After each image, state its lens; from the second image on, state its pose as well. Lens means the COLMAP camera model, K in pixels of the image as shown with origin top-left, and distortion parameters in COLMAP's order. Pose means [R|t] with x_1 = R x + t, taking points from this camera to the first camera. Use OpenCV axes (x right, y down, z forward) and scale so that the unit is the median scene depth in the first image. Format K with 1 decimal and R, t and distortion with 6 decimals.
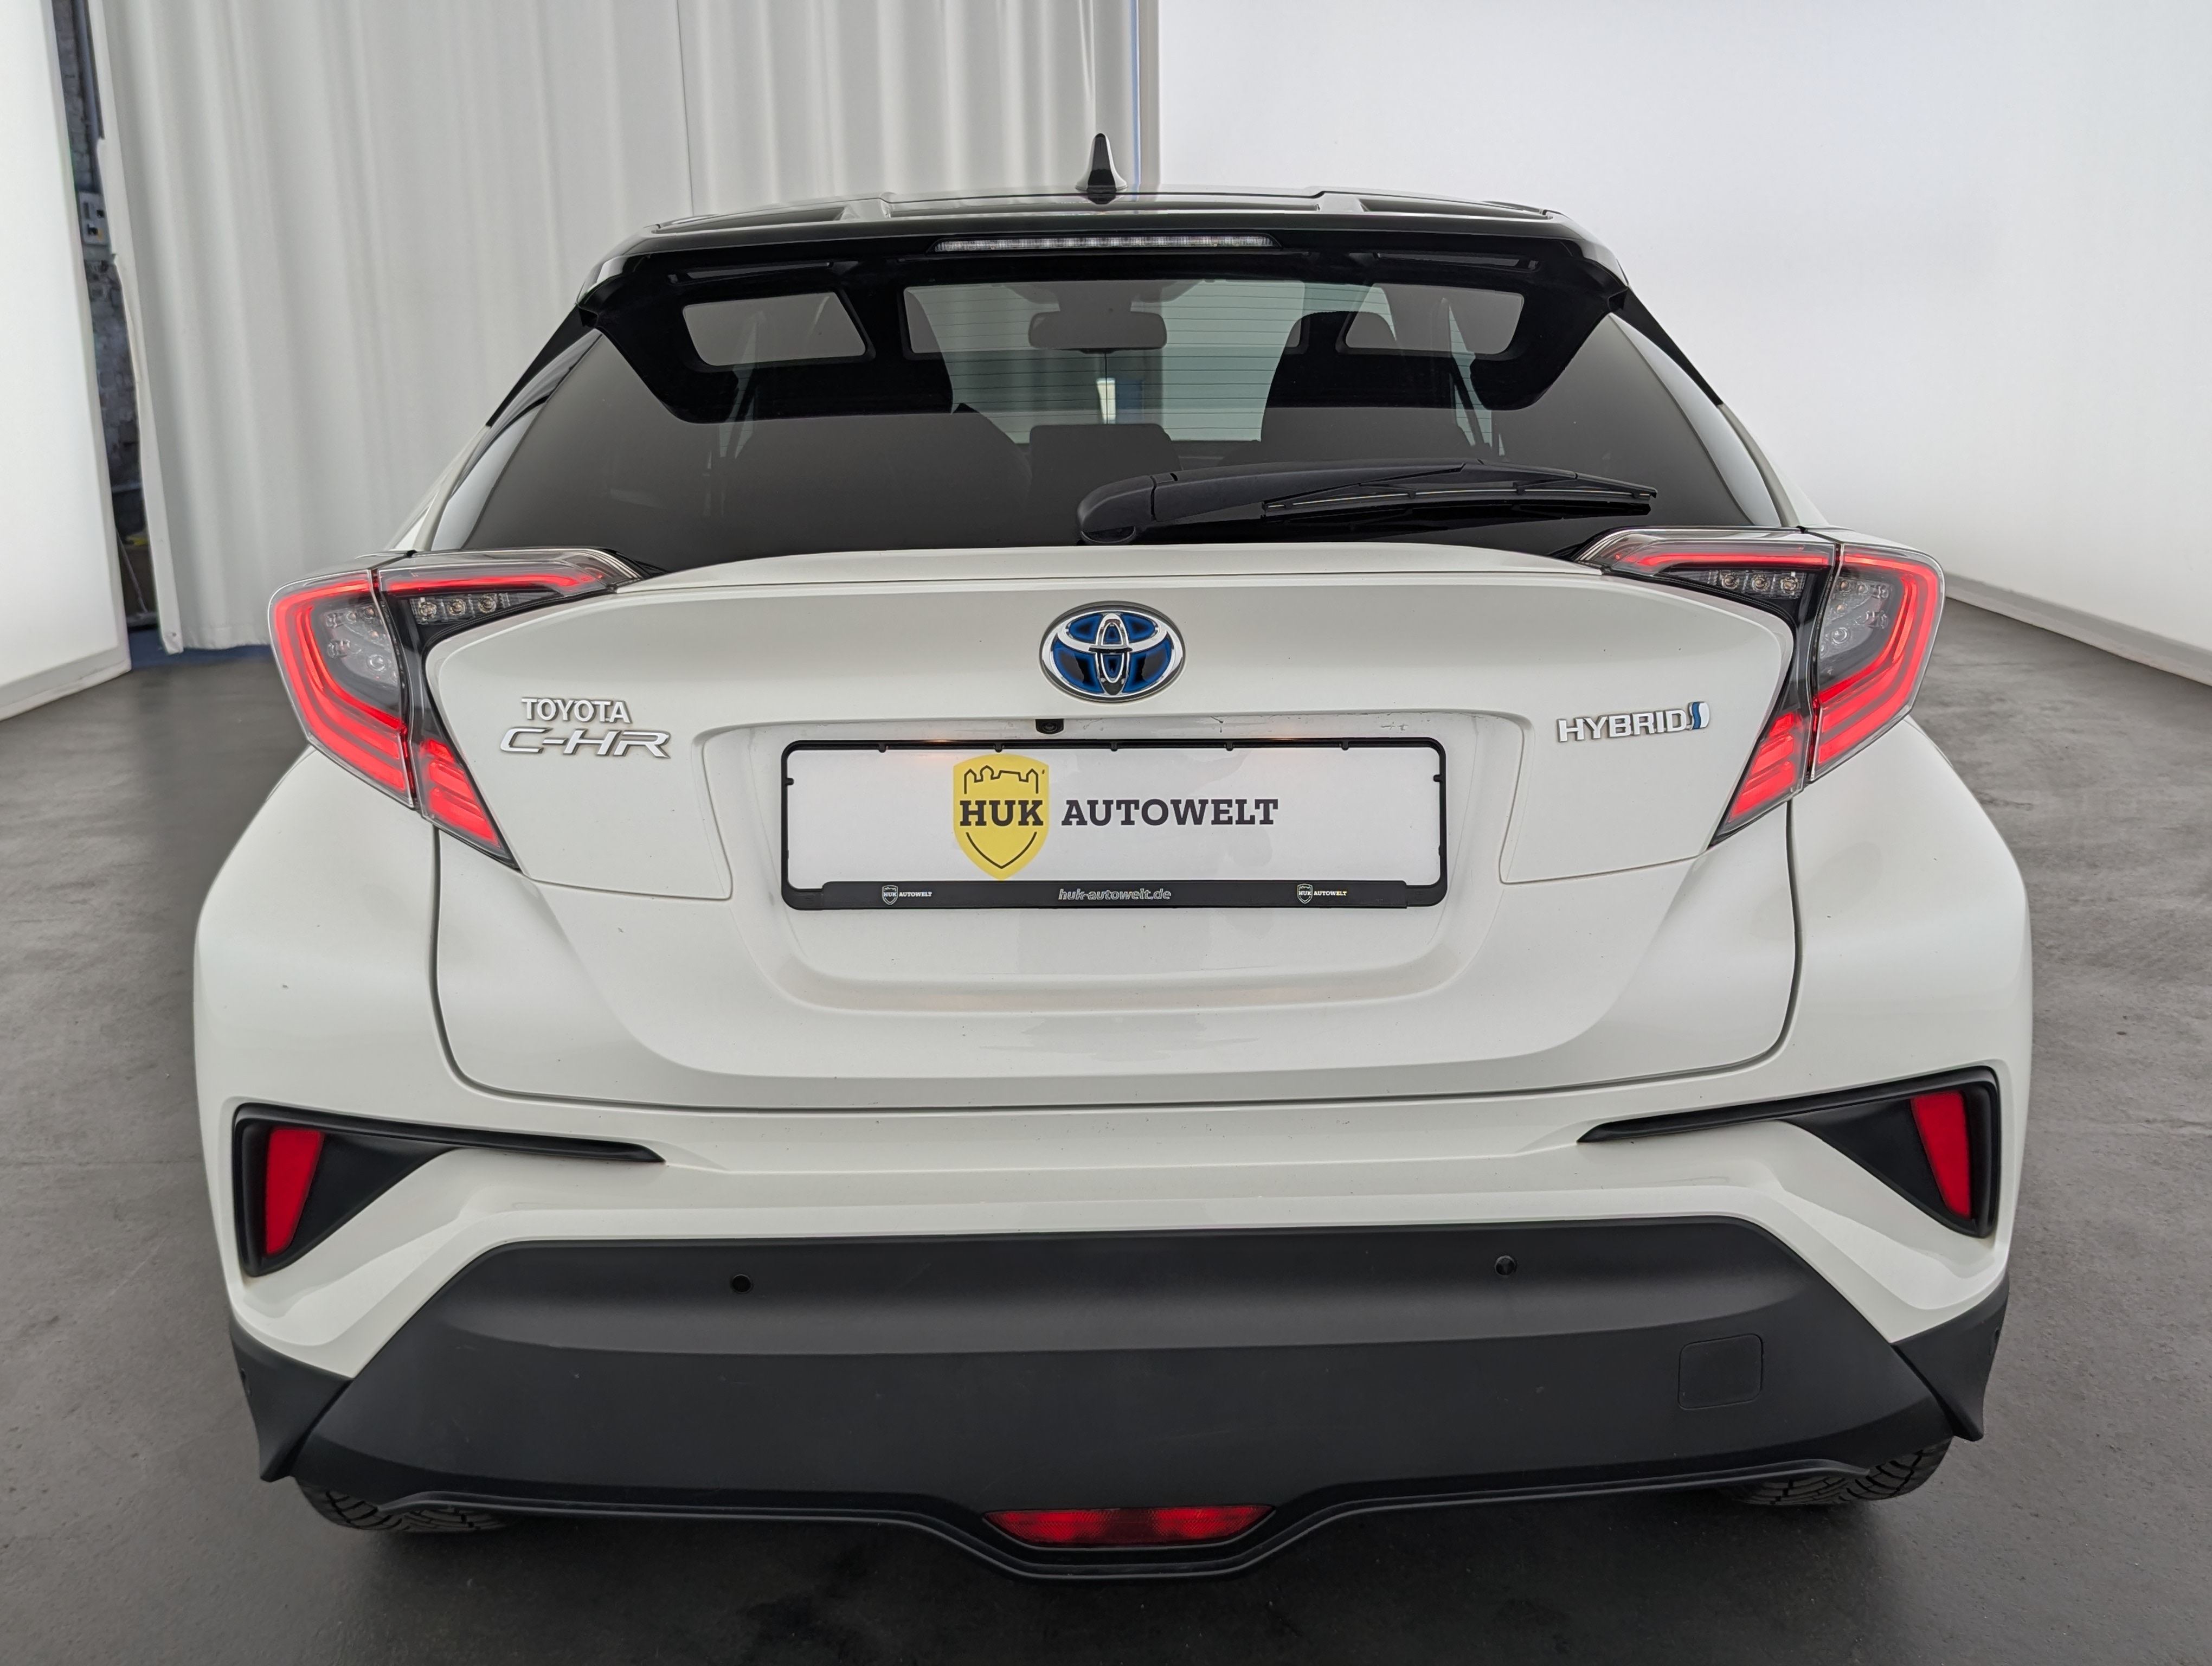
lens RADIAL K [[2146.3, 0, 1128.1], [0, 2146.3, 769.8], [0, 0, 1]] dist [0.044501, 0.000000]
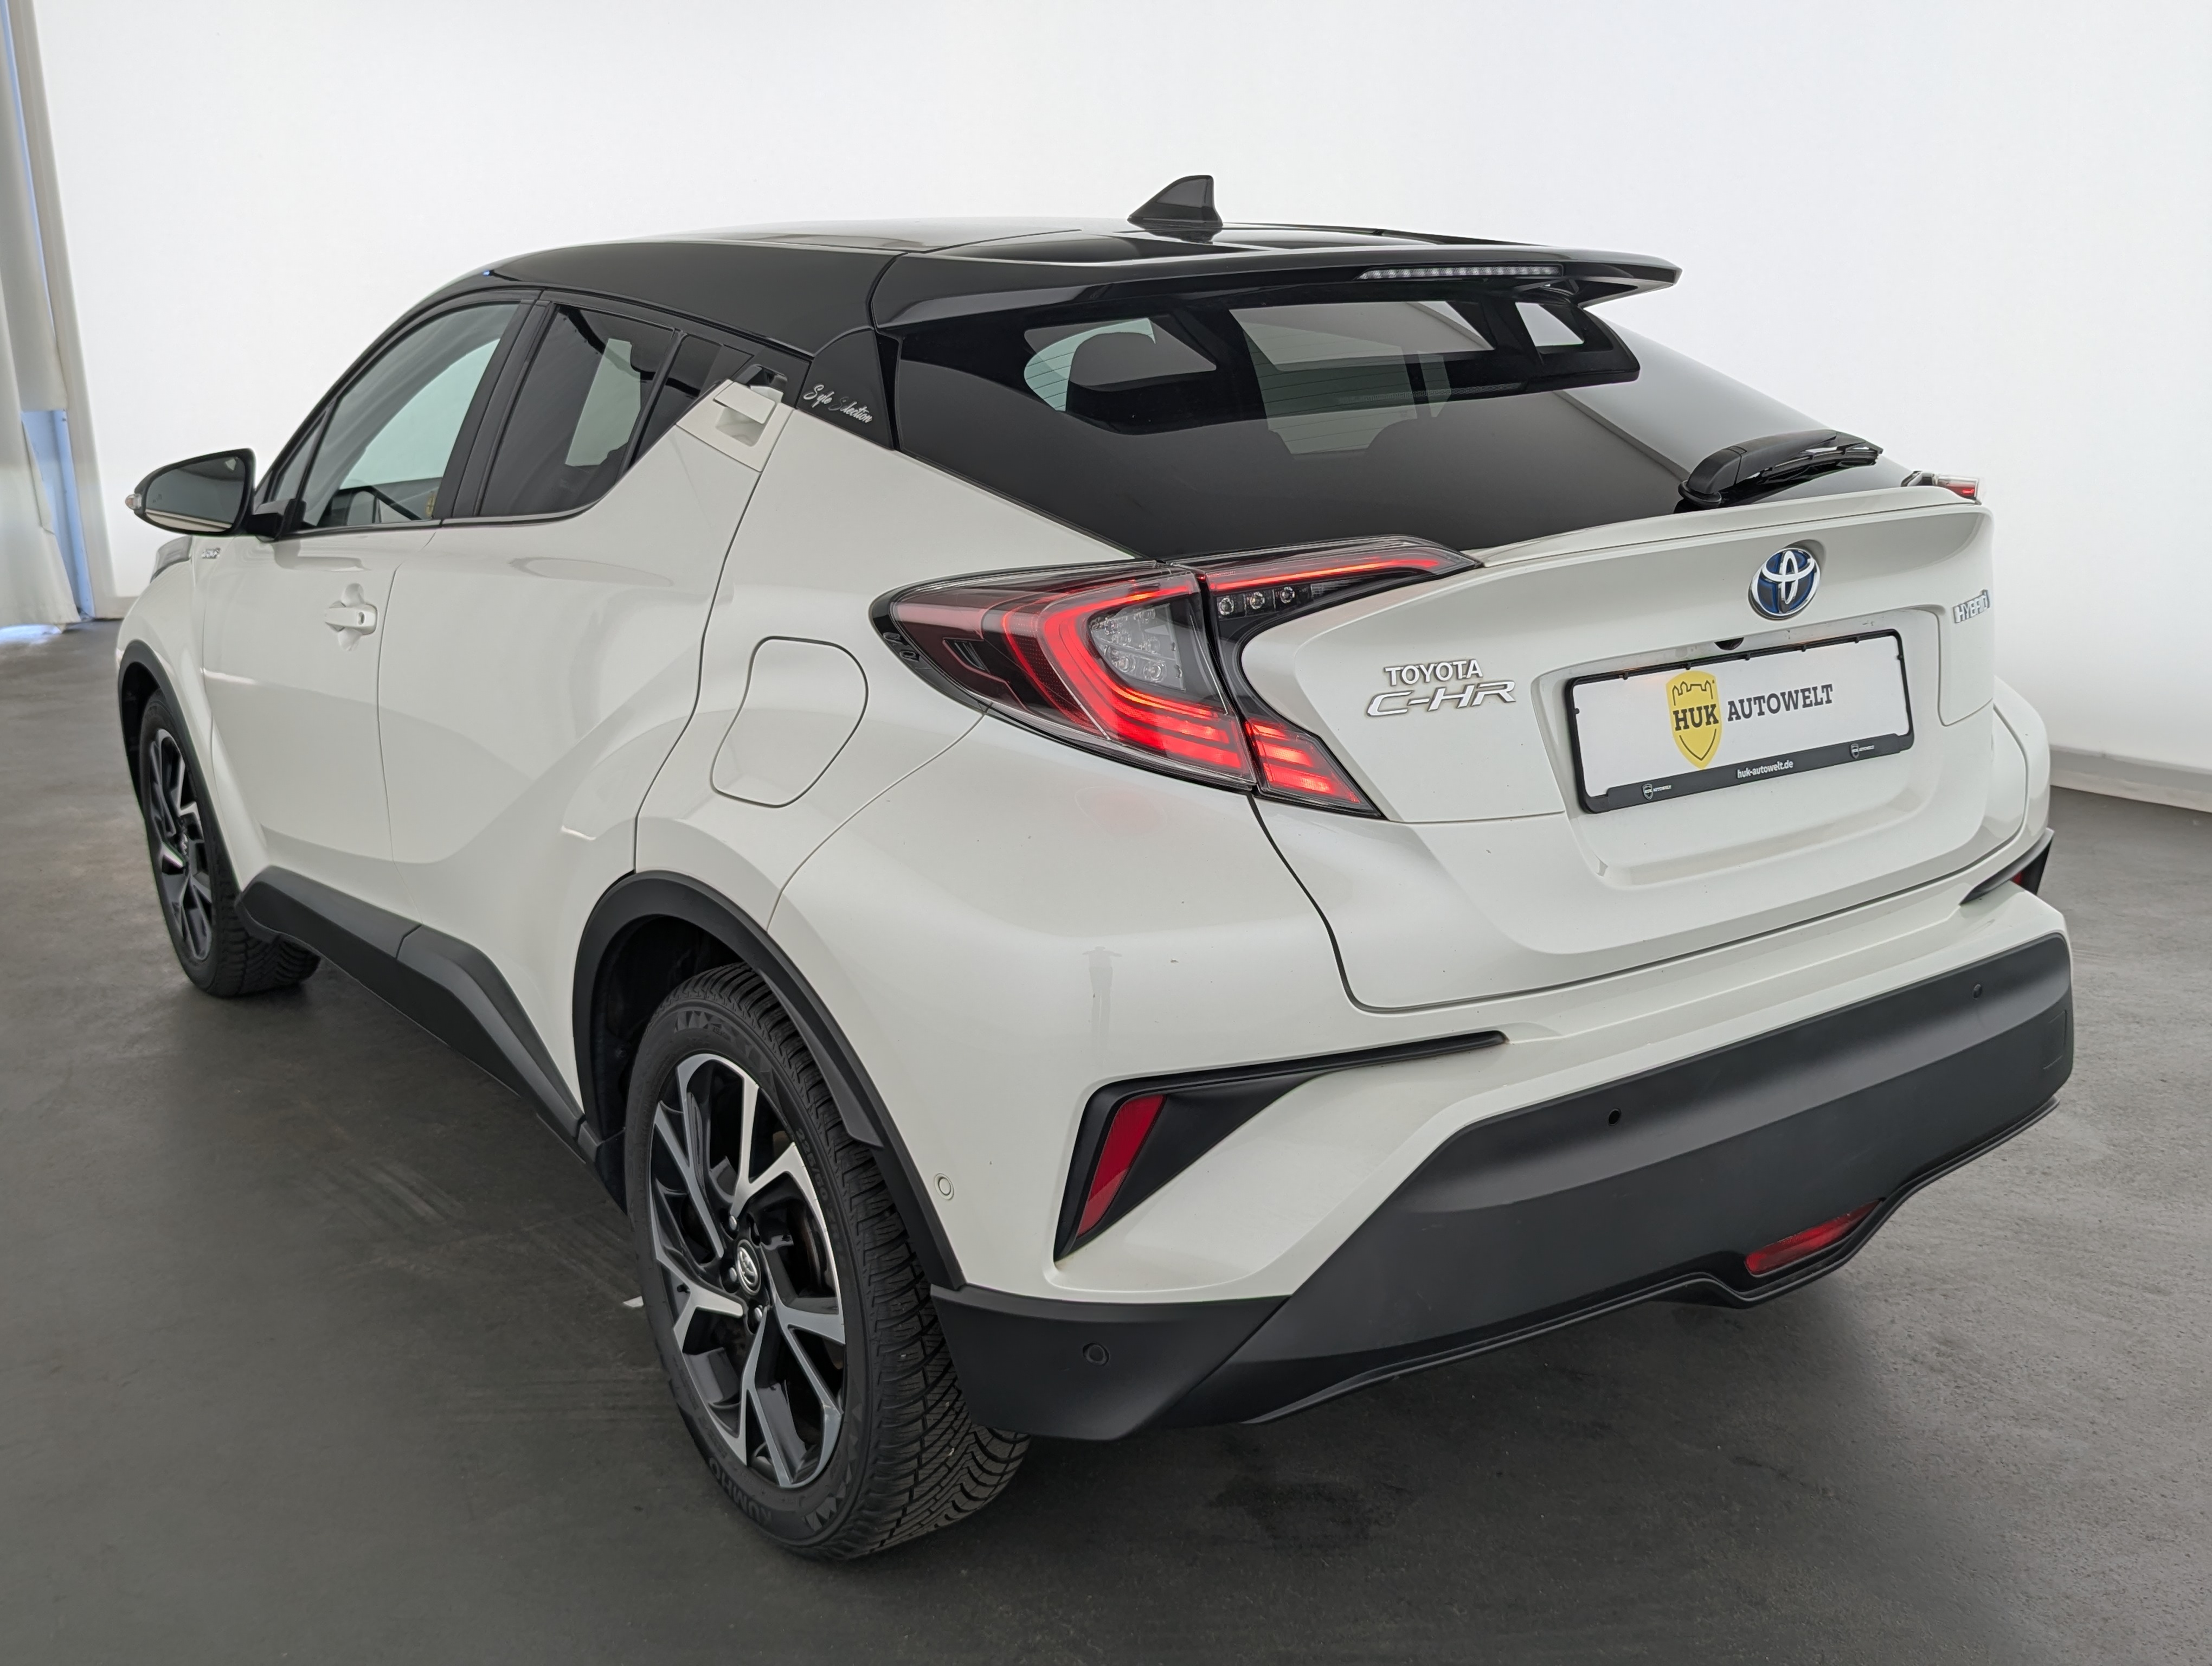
lens RADIAL K [[2146.3, 0, 1084.5], [0, 2146.3, 830.9], [0, 0, 1]] dist [0.044501, 0.000000]
pose [[0.821823, -0.140925, 0.552038, -1.059386], [0.133954, 0.989559, 0.053197, -0.029436], [-0.553771, 0.030229, 0.832120, 0.133033]]
